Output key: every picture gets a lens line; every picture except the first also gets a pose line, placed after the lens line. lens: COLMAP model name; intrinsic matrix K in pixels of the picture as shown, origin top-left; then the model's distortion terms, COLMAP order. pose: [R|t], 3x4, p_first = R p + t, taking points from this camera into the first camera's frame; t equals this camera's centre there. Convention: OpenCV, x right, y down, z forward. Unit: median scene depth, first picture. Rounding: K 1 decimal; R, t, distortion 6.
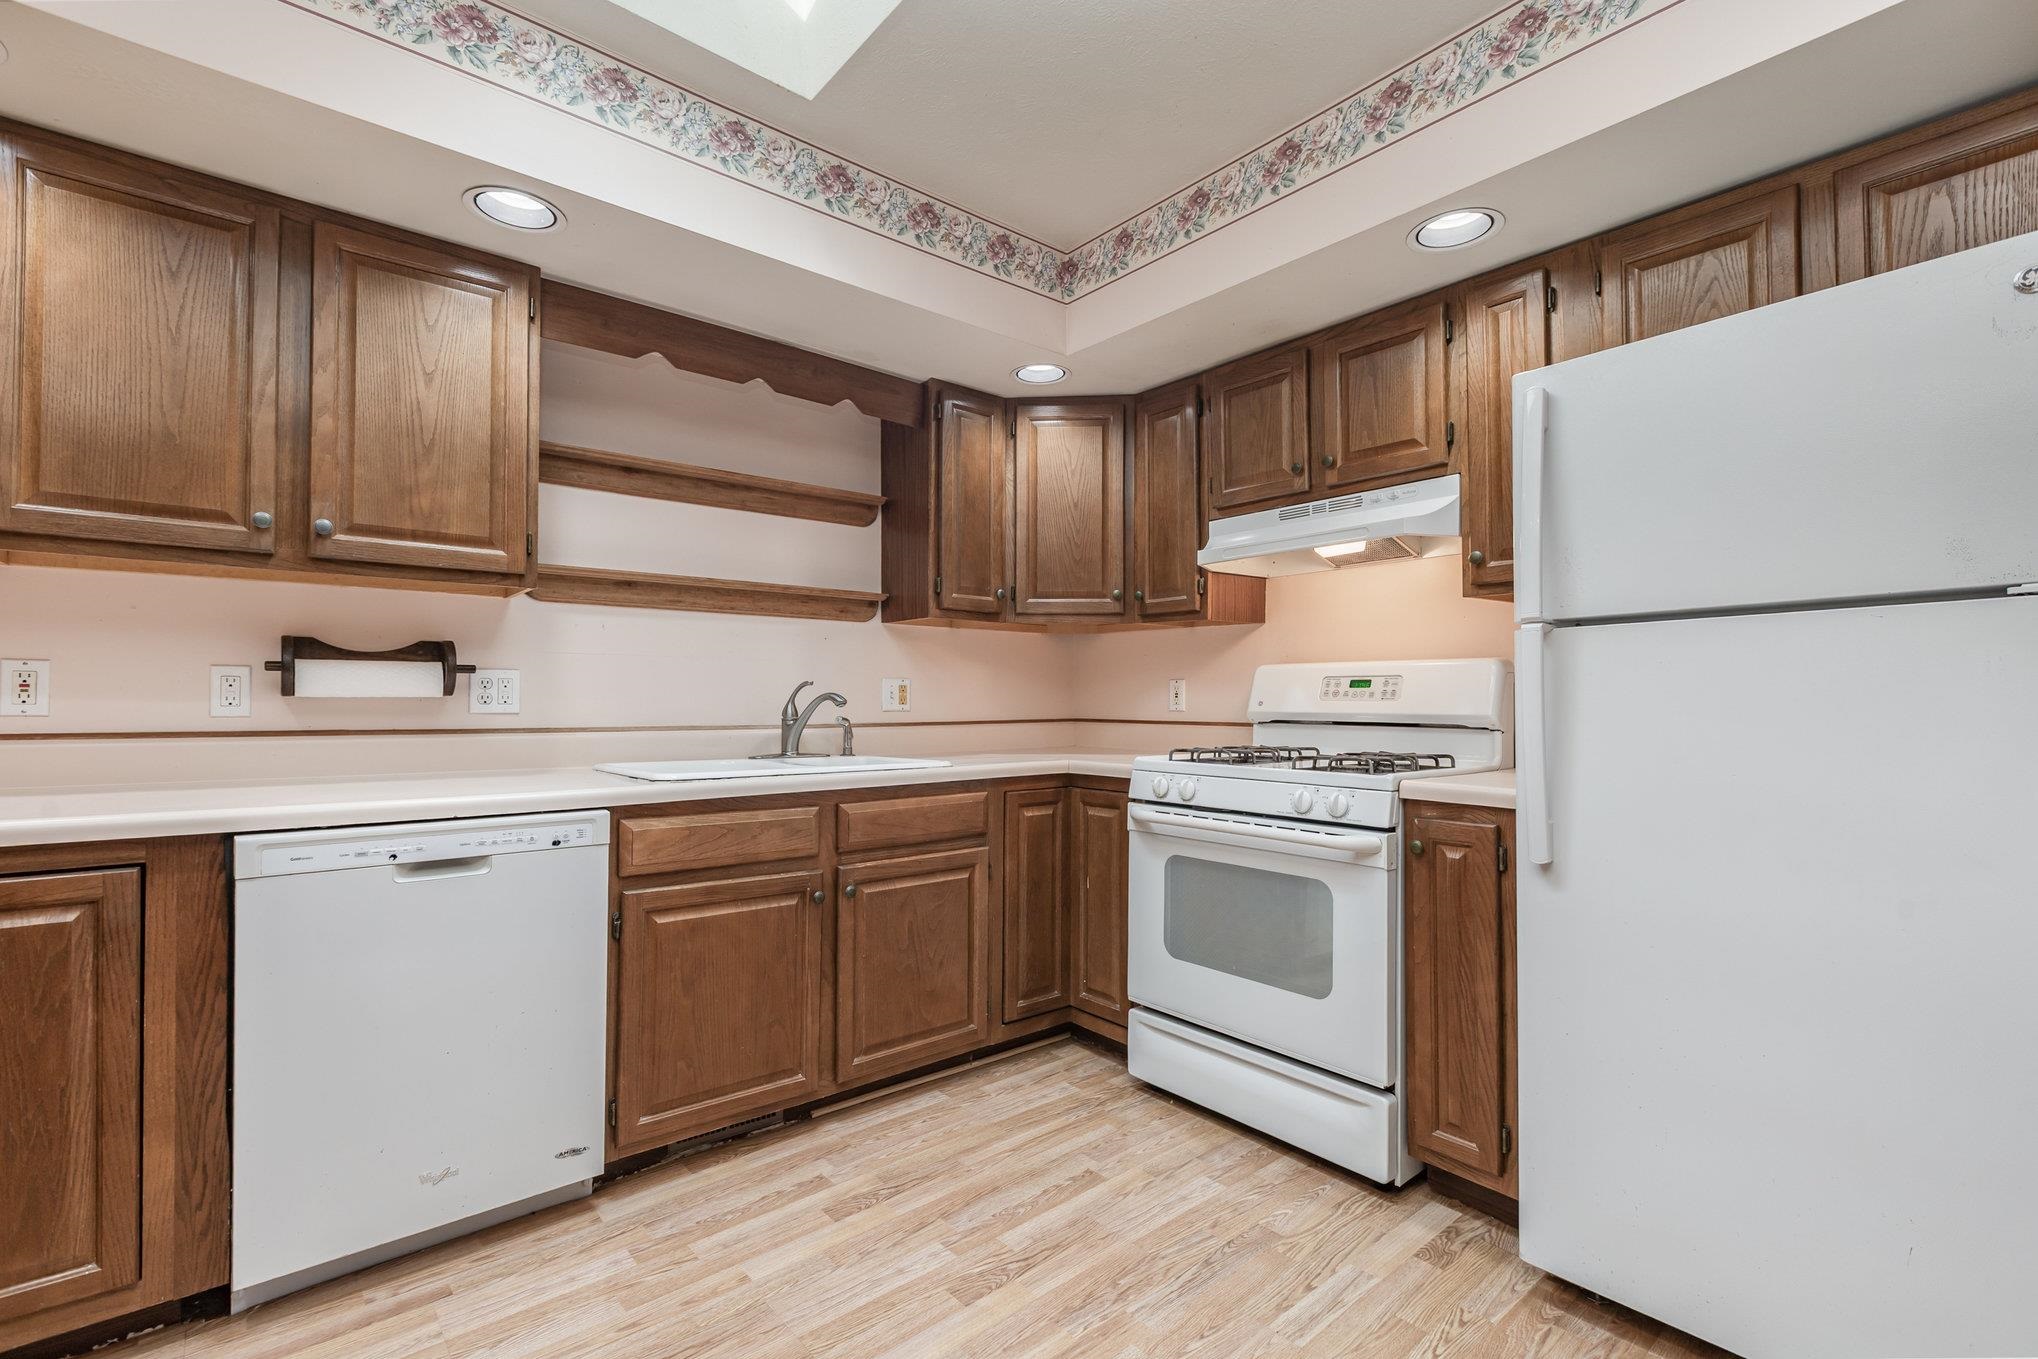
lens RADIAL K [[907.2, 0, 1022.5], [0, 907.2, 686.9], [0, 0, 1]] dist [-0.004777, 0.000215]
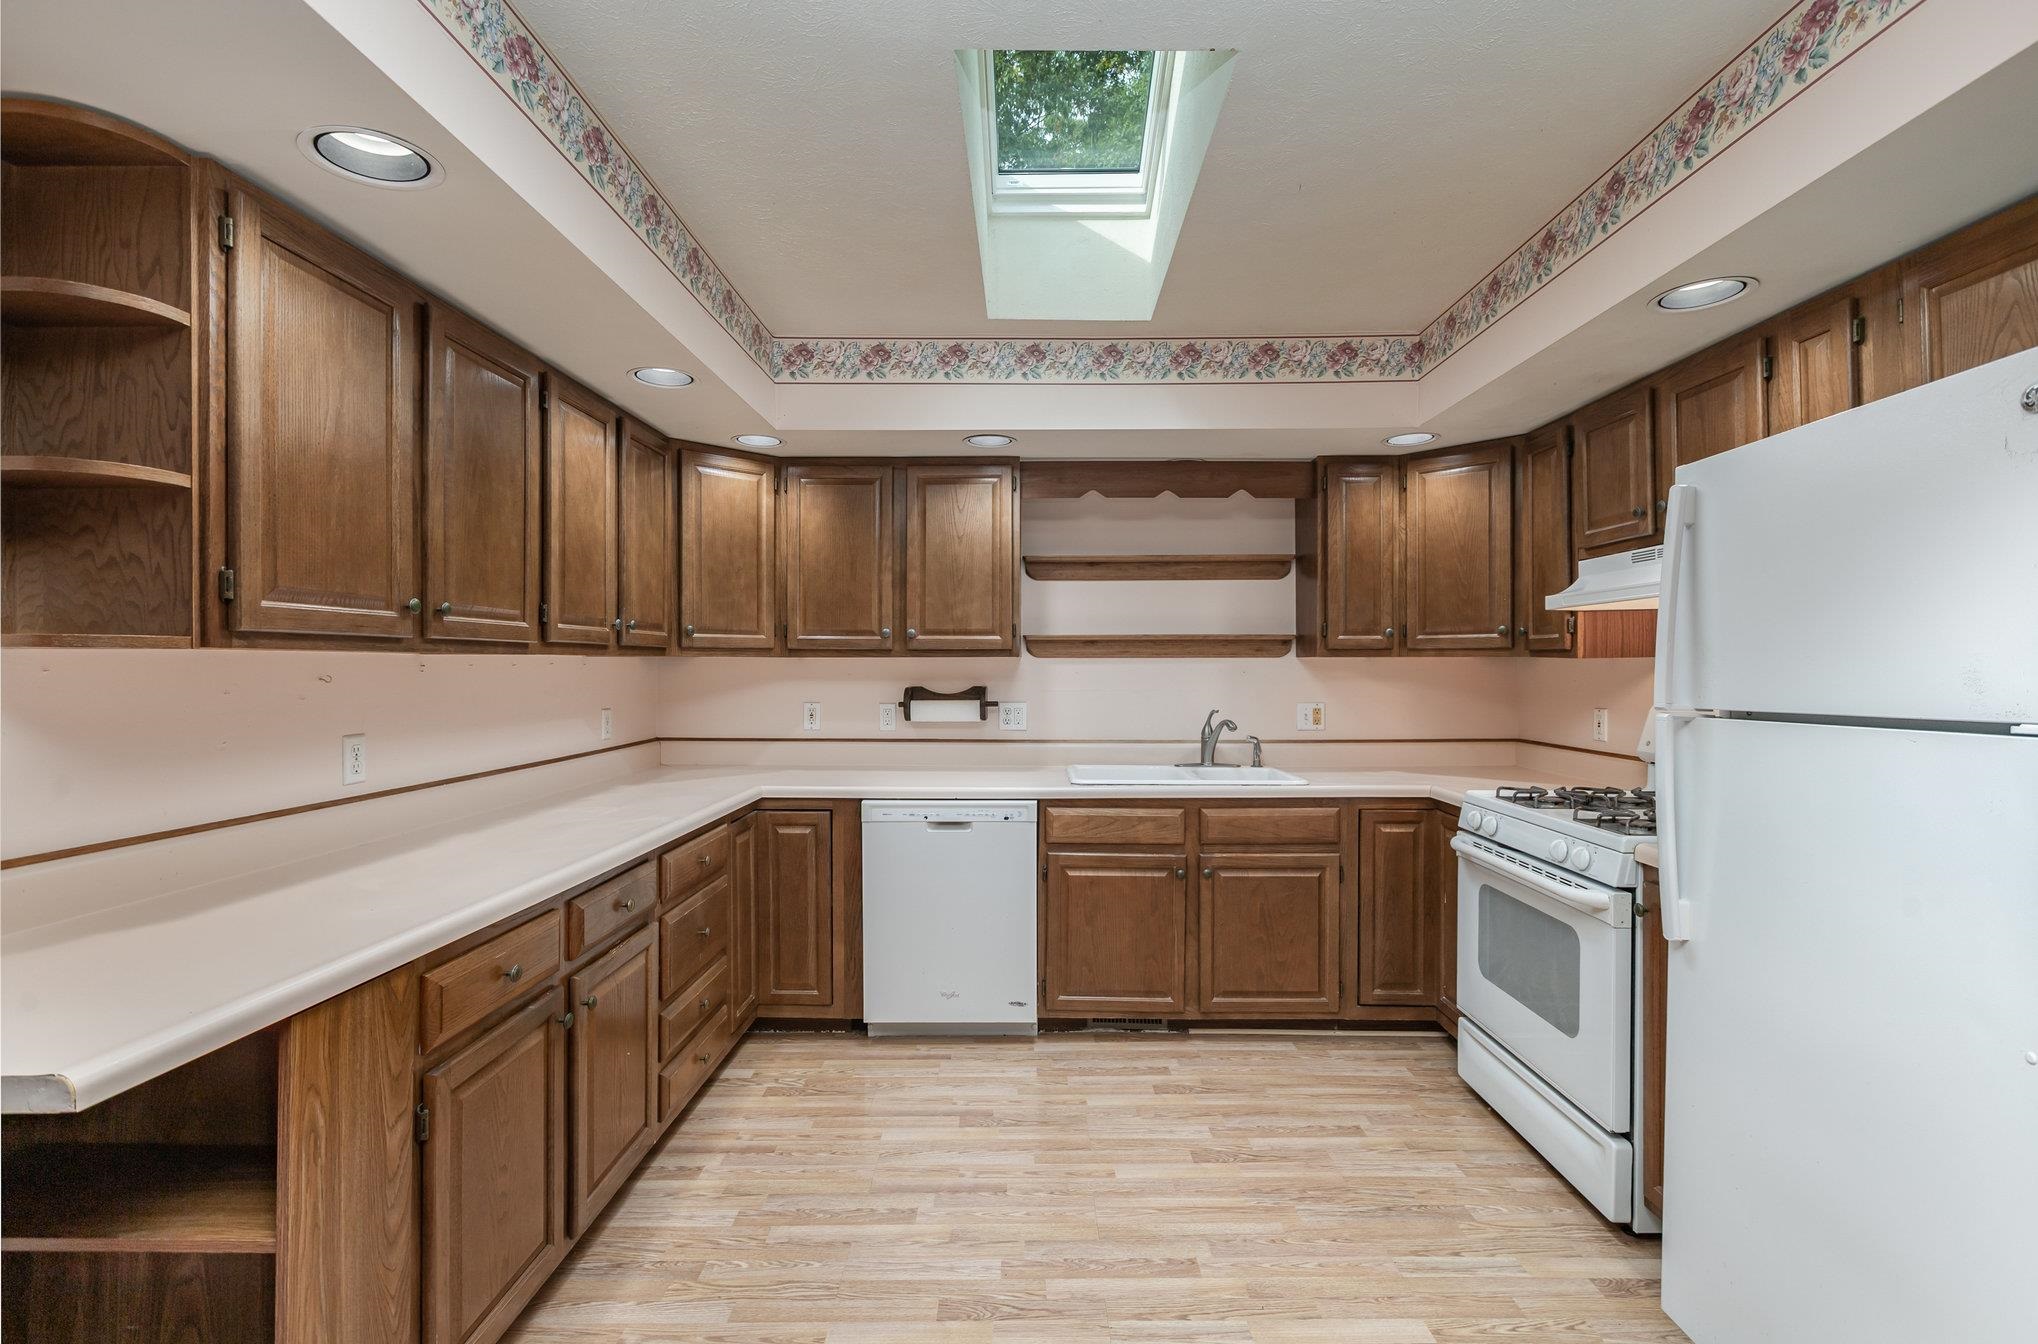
lens RADIAL K [[907.2, 0, 1025.2], [0, 907.2, 665.8], [0, 0, 1]] dist [-0.004777, 0.000215]
pose [[0.760001, -0.001432, -0.649920, 0.504410], [0.010170, 0.999901, 0.009690, -0.105385], [0.649842, -0.013974, 0.759941, -0.213212]]
